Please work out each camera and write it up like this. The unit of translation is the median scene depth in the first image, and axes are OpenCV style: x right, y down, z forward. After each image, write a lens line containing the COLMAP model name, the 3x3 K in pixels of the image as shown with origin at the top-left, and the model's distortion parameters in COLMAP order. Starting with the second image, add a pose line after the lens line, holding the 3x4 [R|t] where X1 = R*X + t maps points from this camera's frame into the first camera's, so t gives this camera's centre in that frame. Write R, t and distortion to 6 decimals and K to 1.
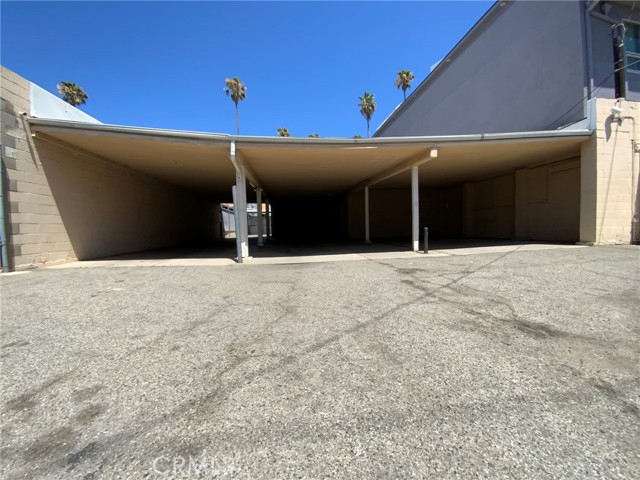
lens RADIAL K [[260.8, 0, 321.1], [0, 260.8, 238.3], [0, 0, 1]] dist [-0.001605, -0.009879]
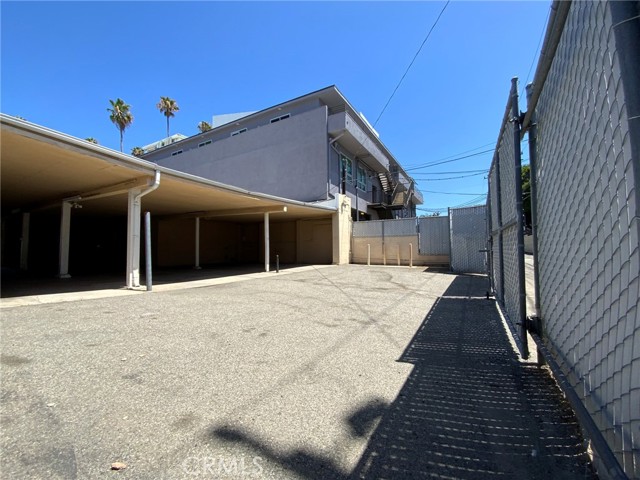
lens RADIAL K [[260.8, 0, 317.7], [0, 260.8, 241.8], [0, 0, 1]] dist [-0.001605, -0.009879]
pose [[0.600970, 0.048578, 0.797794, -0.648938], [0.024744, 0.996542, -0.079320, 0.005690], [-0.798889, 0.067409, 0.597690, -0.093708]]
